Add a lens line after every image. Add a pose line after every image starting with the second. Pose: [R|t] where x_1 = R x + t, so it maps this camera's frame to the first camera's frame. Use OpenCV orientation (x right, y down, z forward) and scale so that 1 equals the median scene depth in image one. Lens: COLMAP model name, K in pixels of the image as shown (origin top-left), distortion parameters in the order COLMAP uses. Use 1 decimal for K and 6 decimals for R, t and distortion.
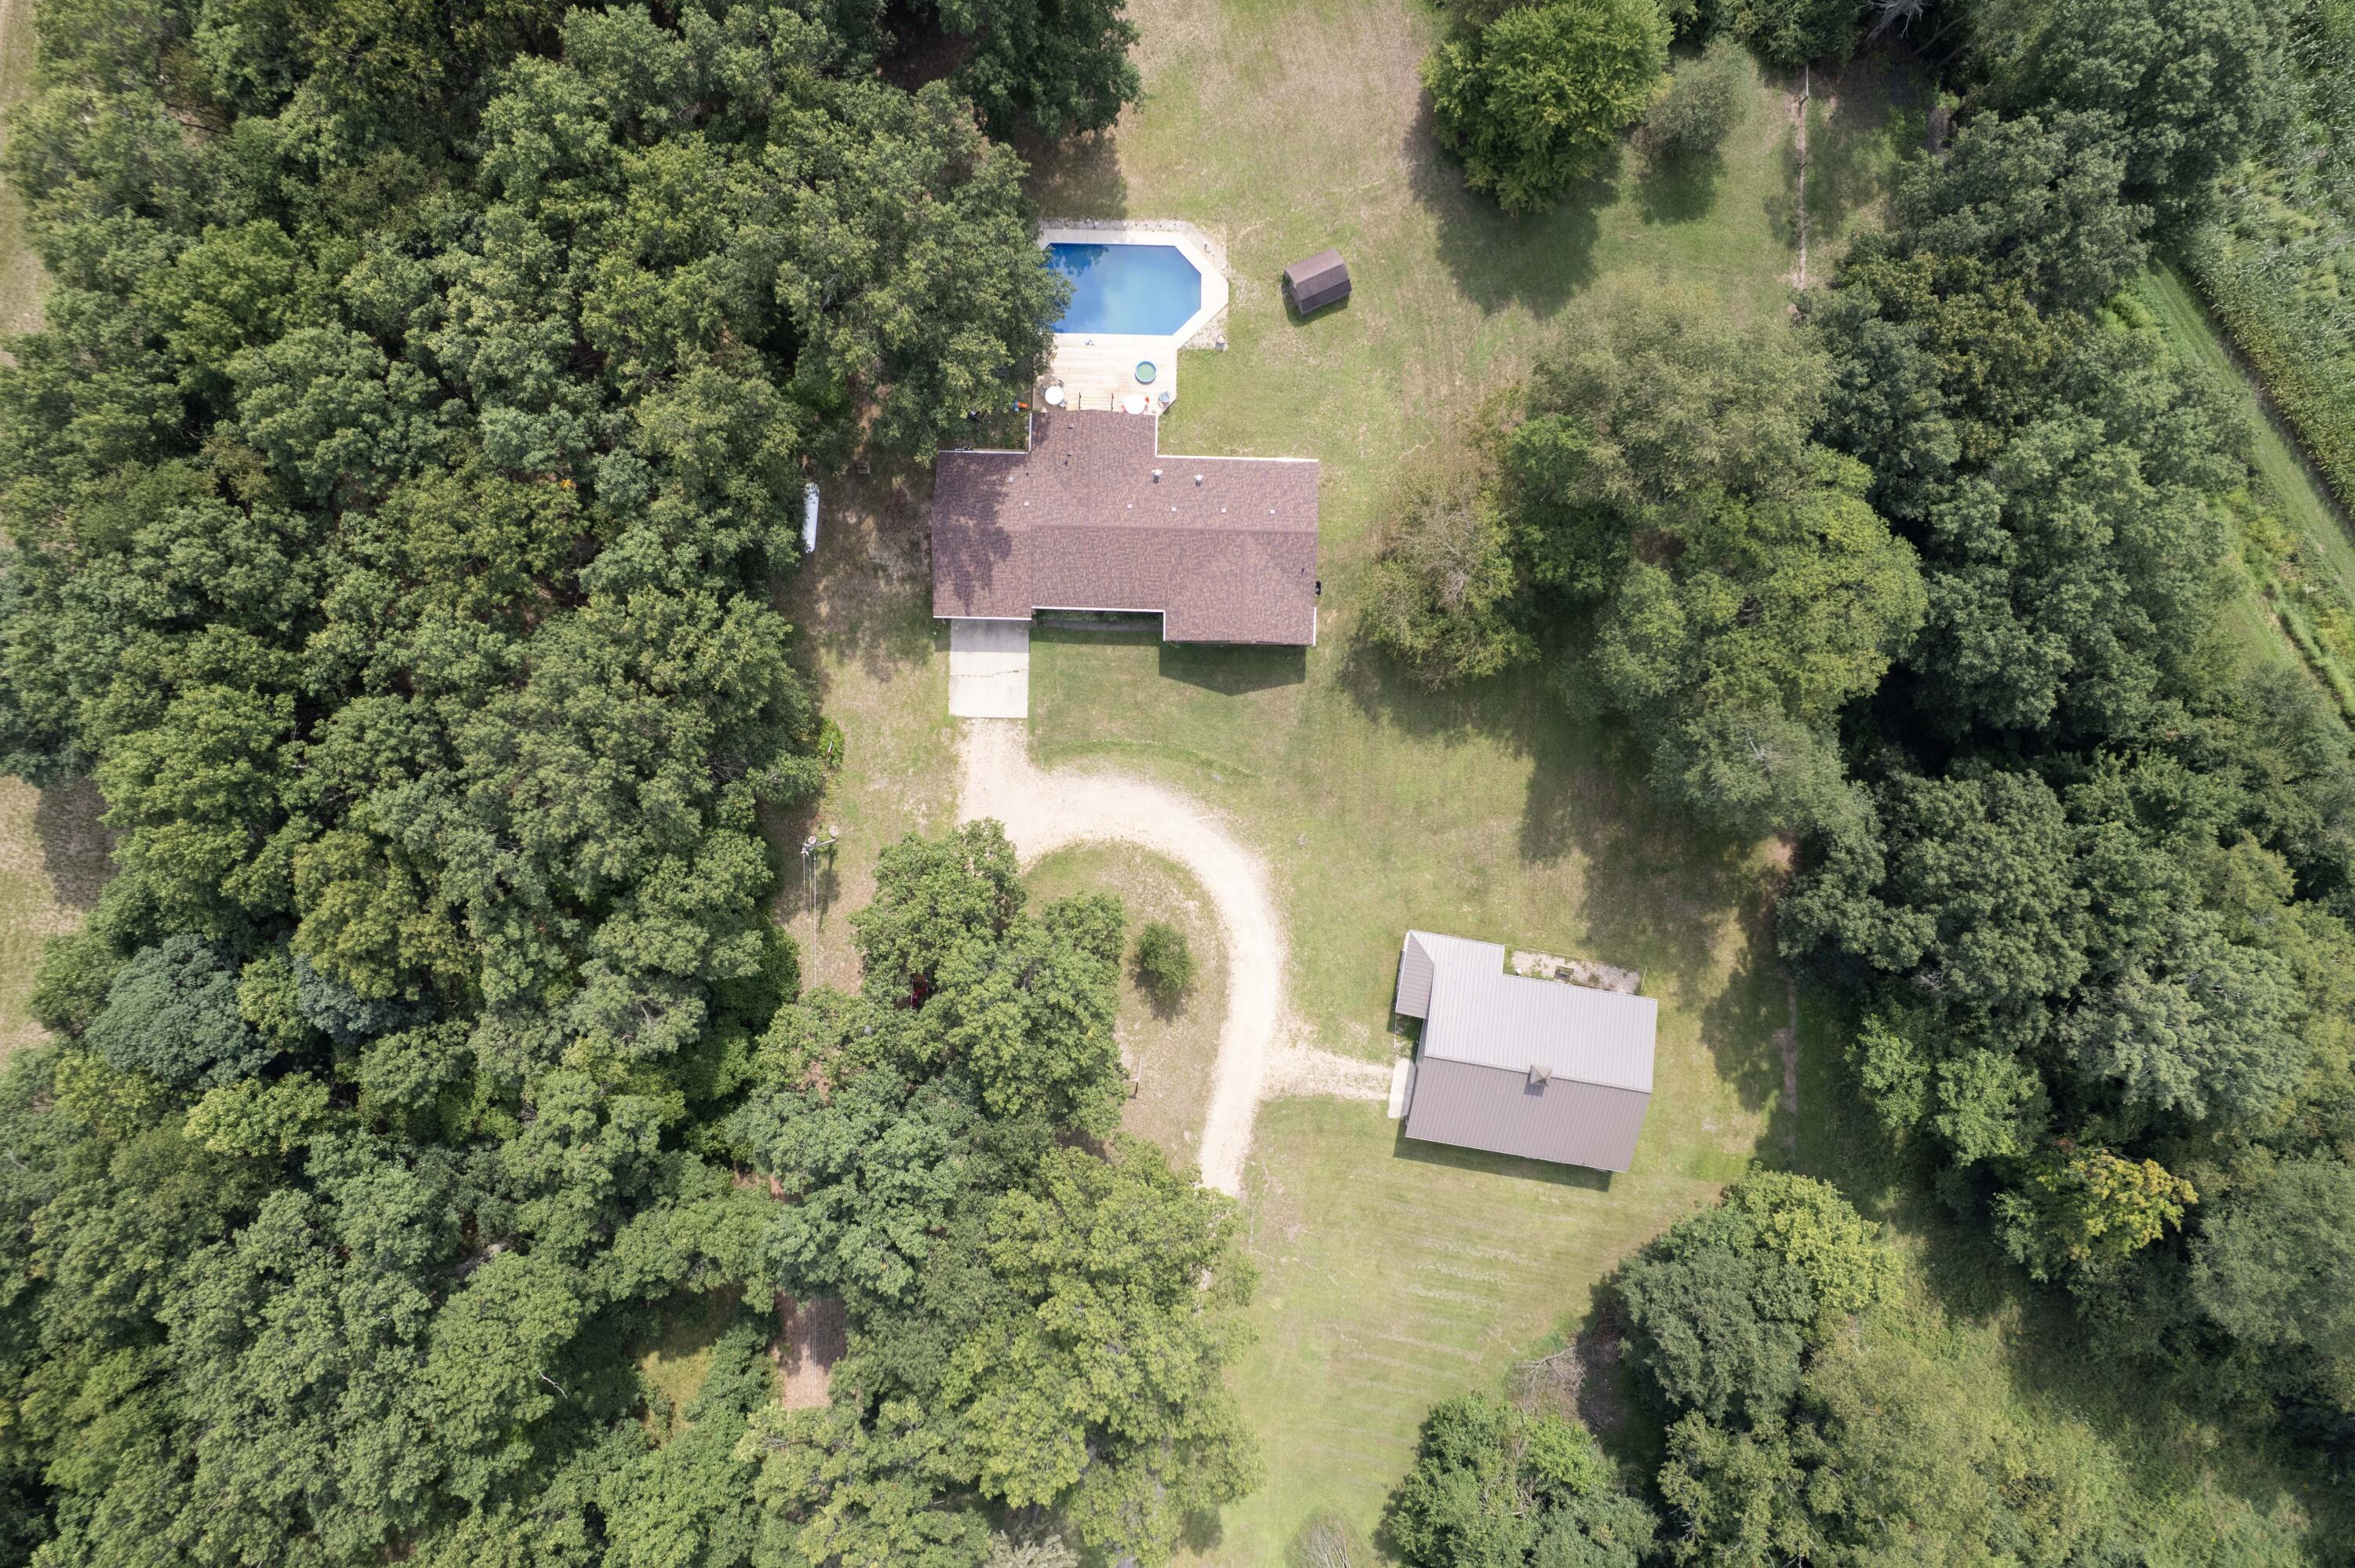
lens RADIAL K [[1505.4, 0, 1177.5], [0, 1505.4, 784.0], [0, 0, 1]] dist [-0.080468, 0.074210]
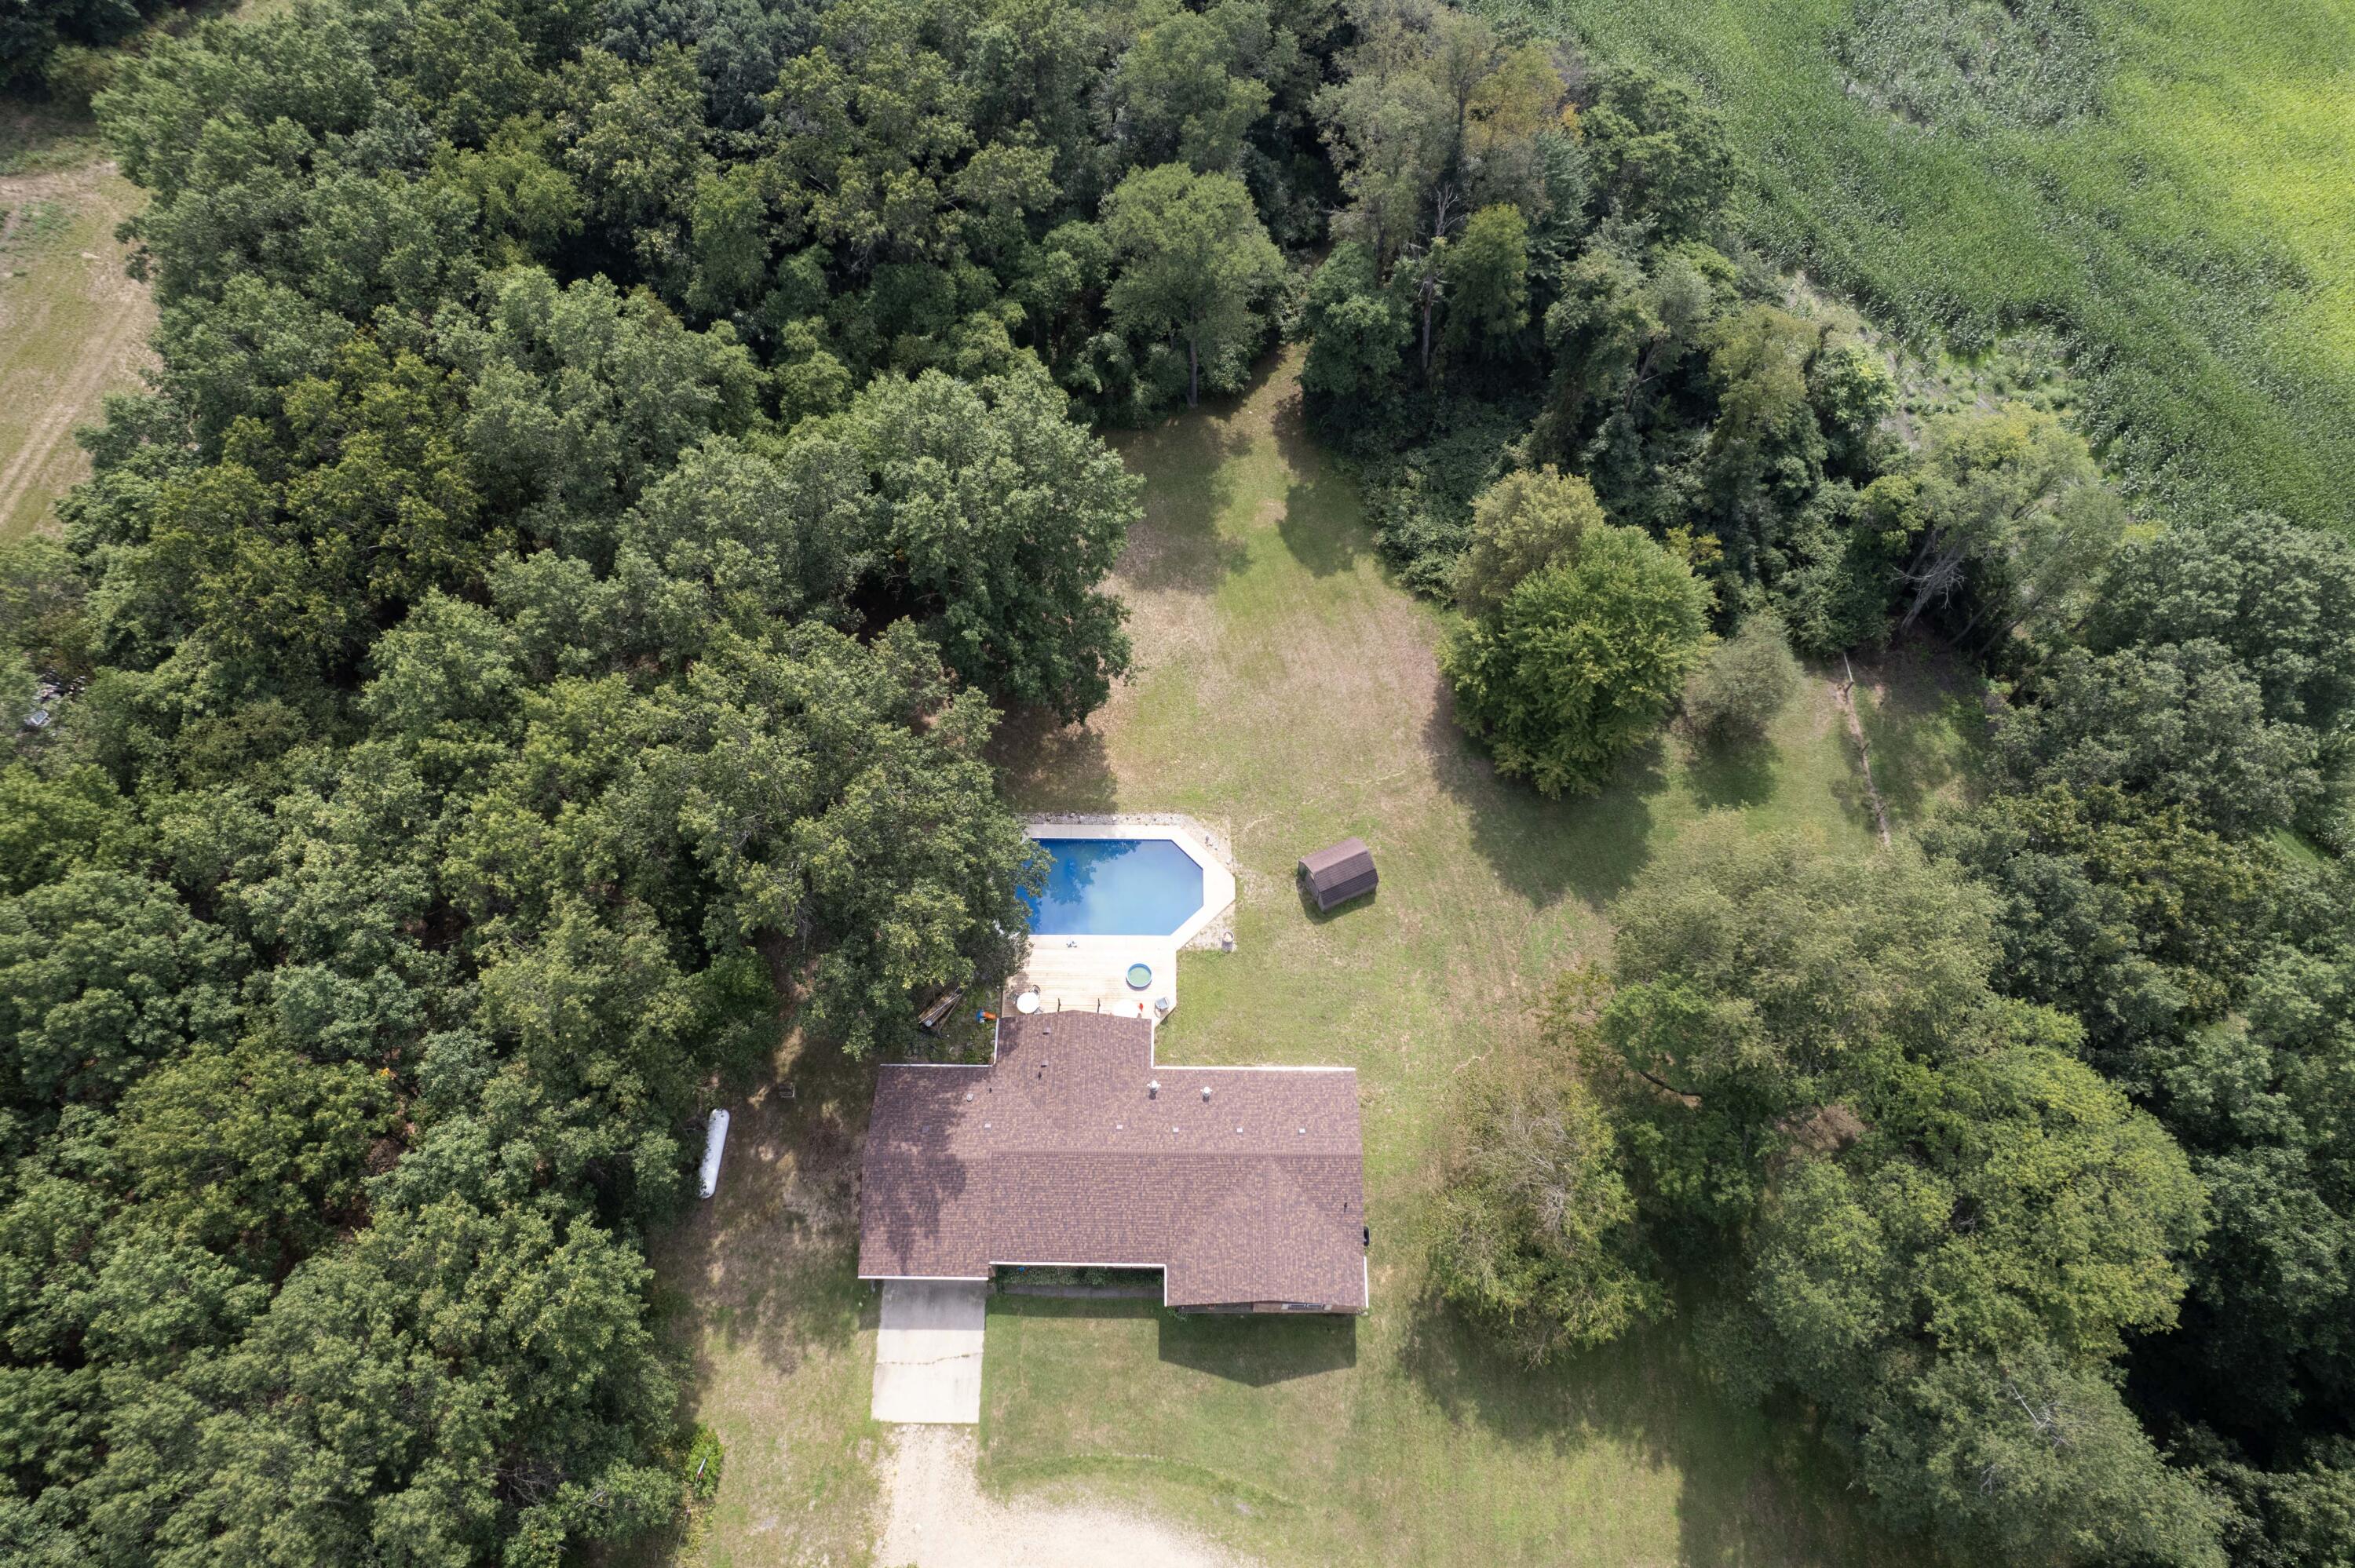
lens RADIAL K [[1505.4, 0, 1177.5], [0, 1505.4, 784.0], [0, 0, 1]] dist [-0.080468, 0.074210]
pose [[0.999852, -0.014842, 0.008713, -0.006433], [0.017207, 0.870741, -0.491441, 0.048976], [-0.000293, 0.491518, 0.870867, 0.261266]]
